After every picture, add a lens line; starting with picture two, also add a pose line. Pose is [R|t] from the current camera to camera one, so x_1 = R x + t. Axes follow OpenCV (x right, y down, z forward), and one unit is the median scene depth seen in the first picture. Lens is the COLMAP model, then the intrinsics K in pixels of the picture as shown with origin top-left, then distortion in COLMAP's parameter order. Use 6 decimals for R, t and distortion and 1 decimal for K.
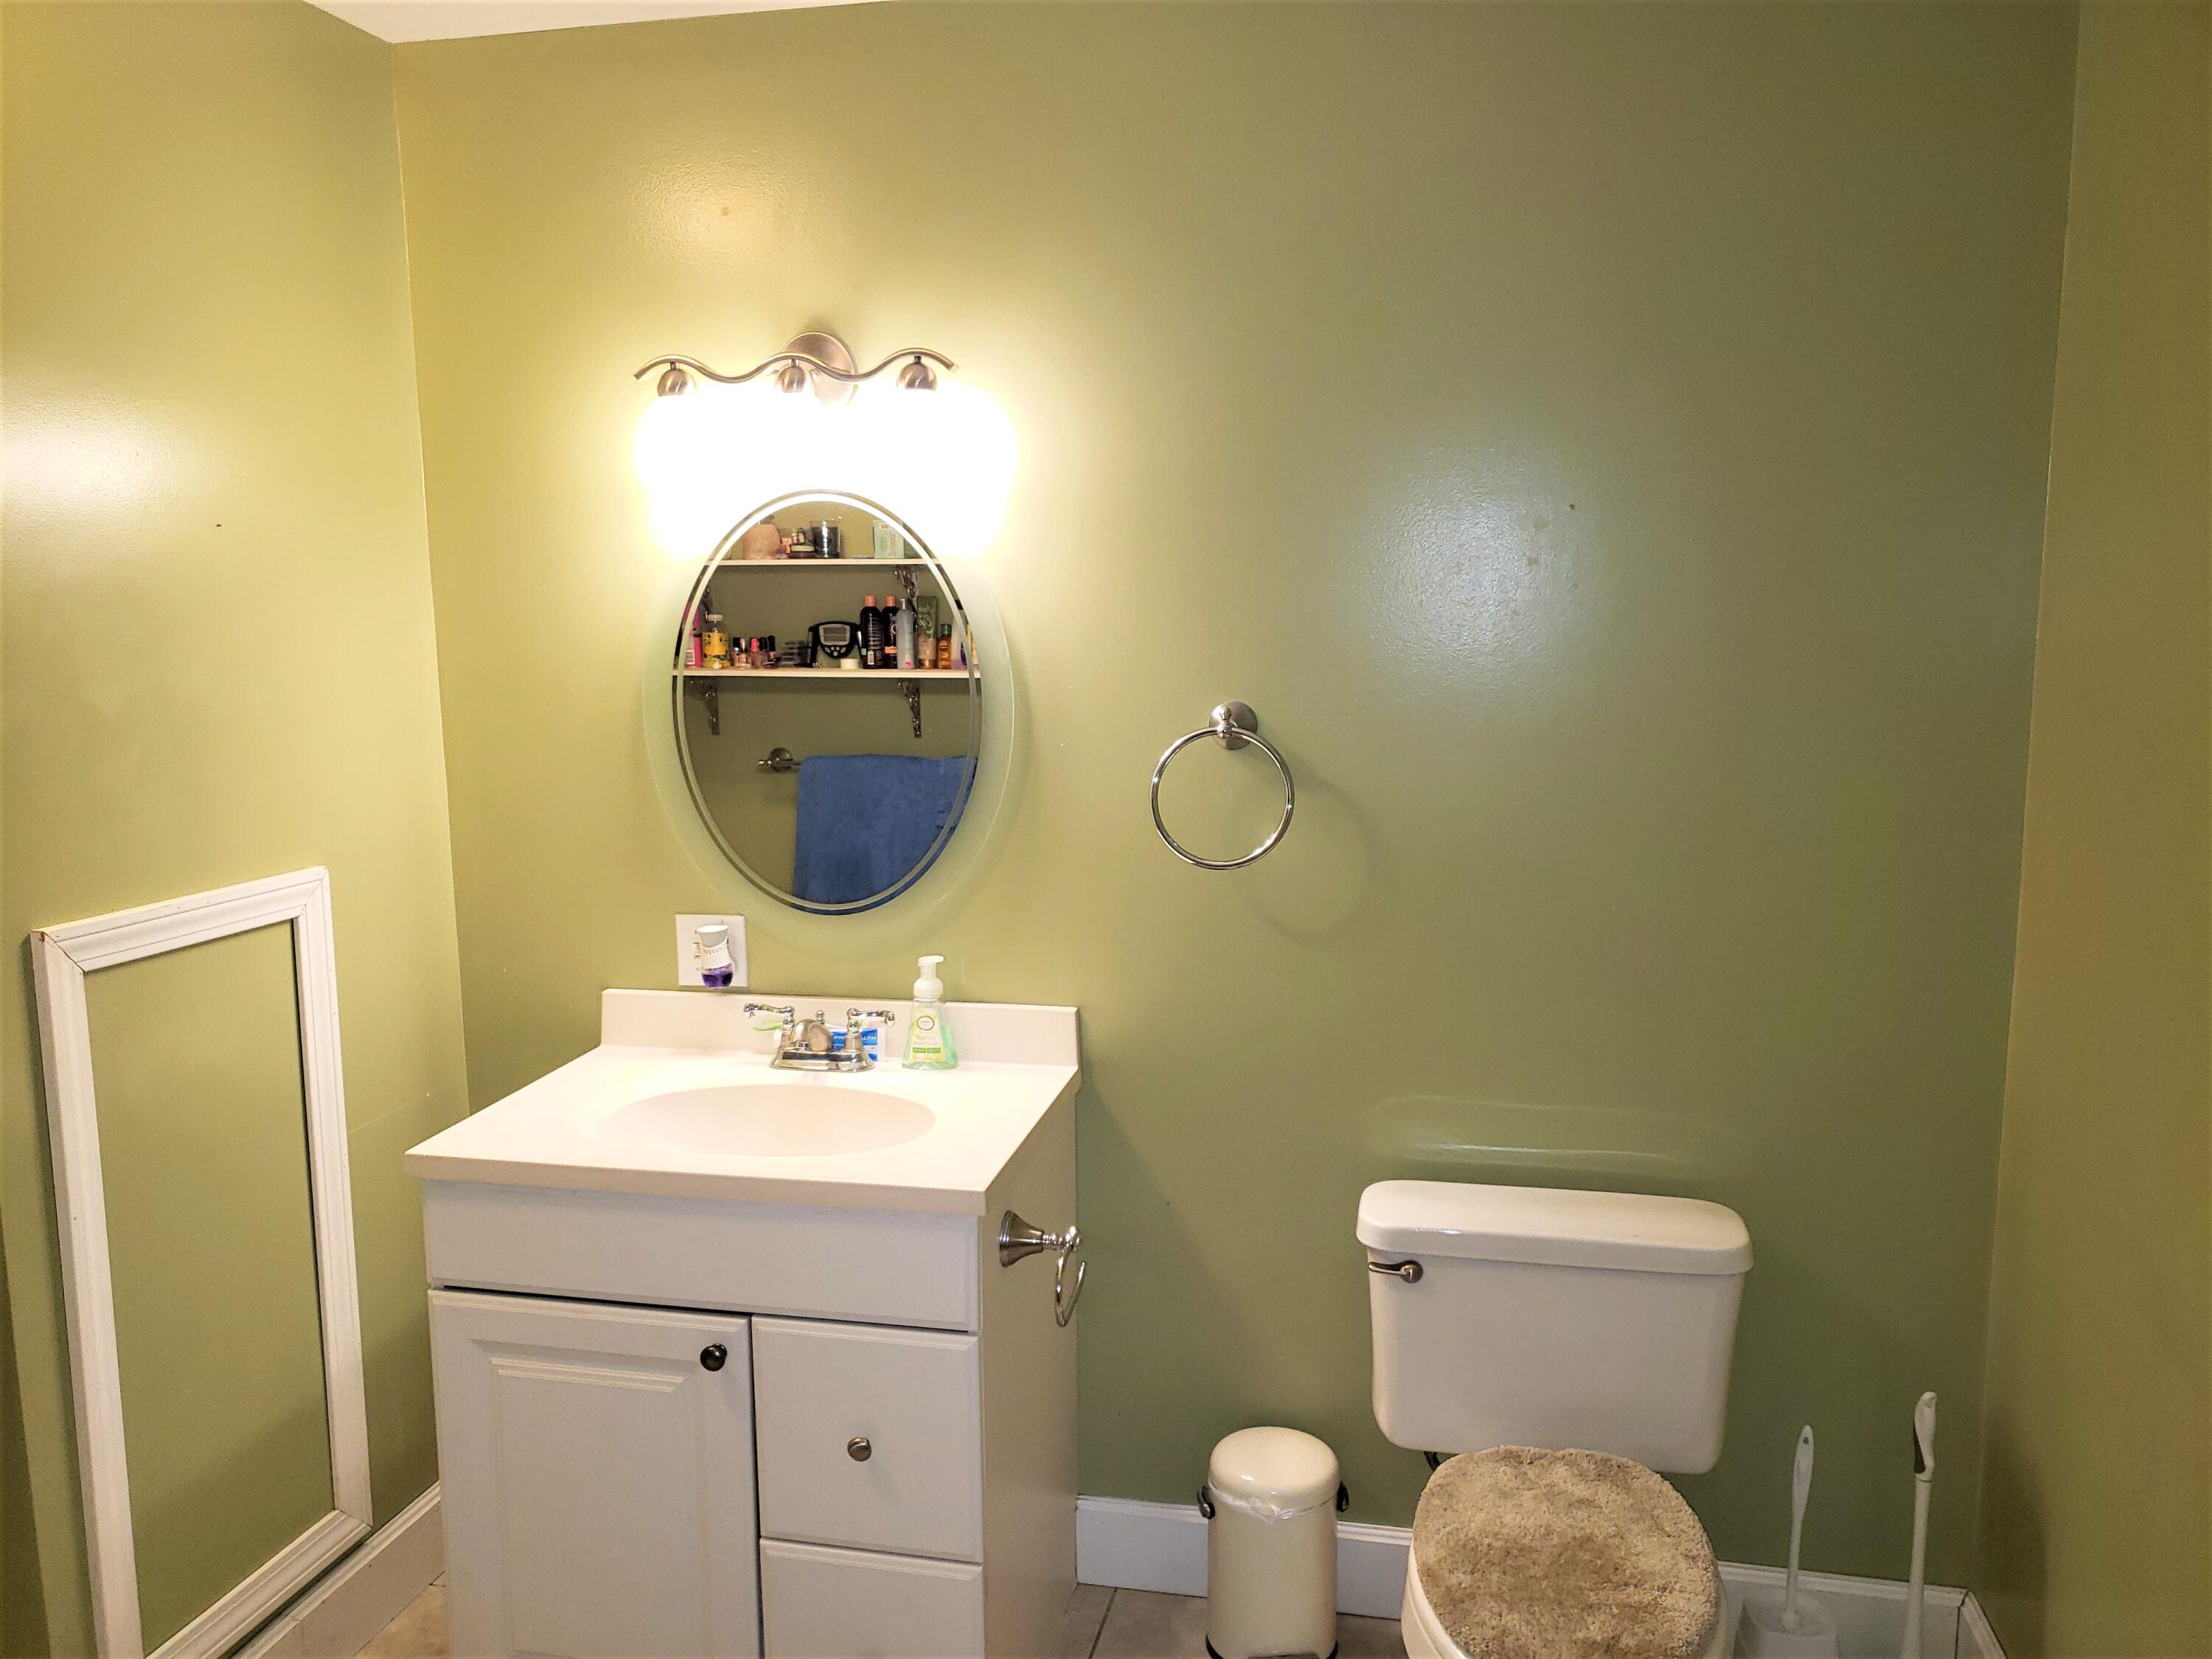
lens RADIAL K [[1701.2, 0, 1106.0], [0, 1701.2, 829.5], [0, 0, 1]] dist [0.050685, -0.087398]
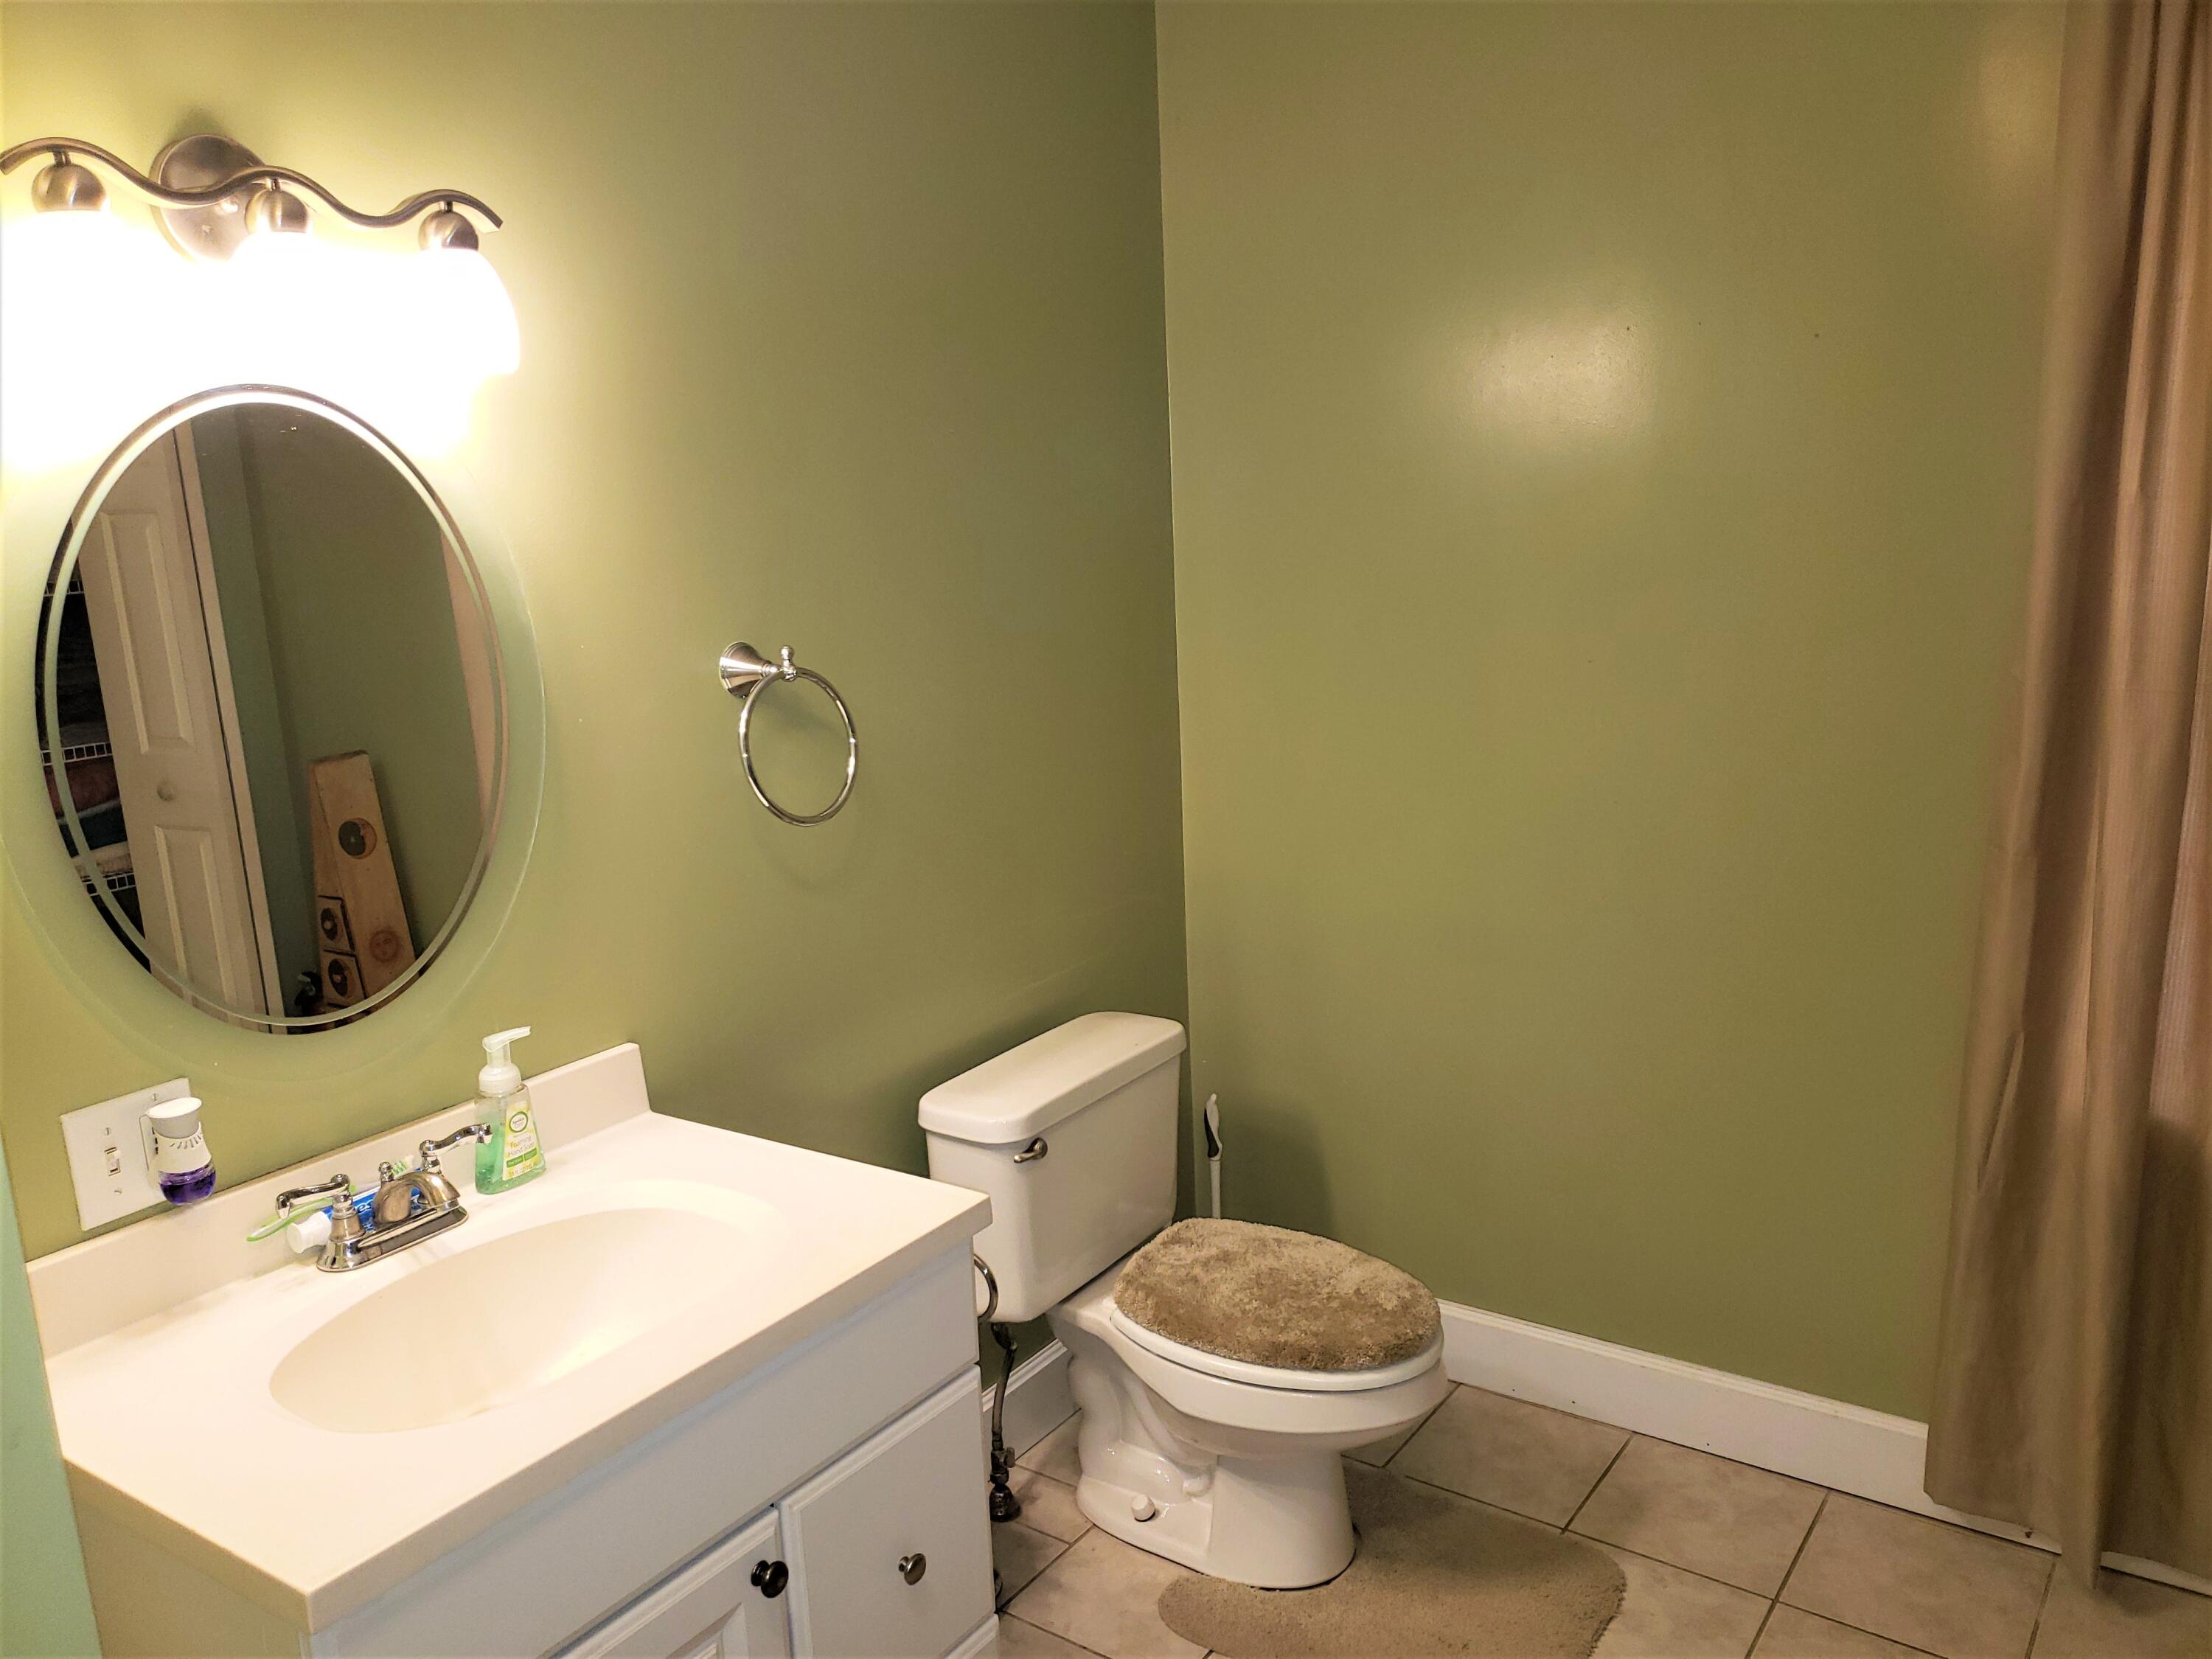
lens RADIAL K [[1701.2, 0, 1106.0], [0, 1701.2, 829.5], [0, 0, 1]] dist [0.050685, -0.087398]
pose [[0.394445, -0.197201, 0.897510, -0.656868], [0.167584, 0.975760, 0.140743, -0.072506], [-0.903509, 0.094893, 0.417932, 0.454849]]
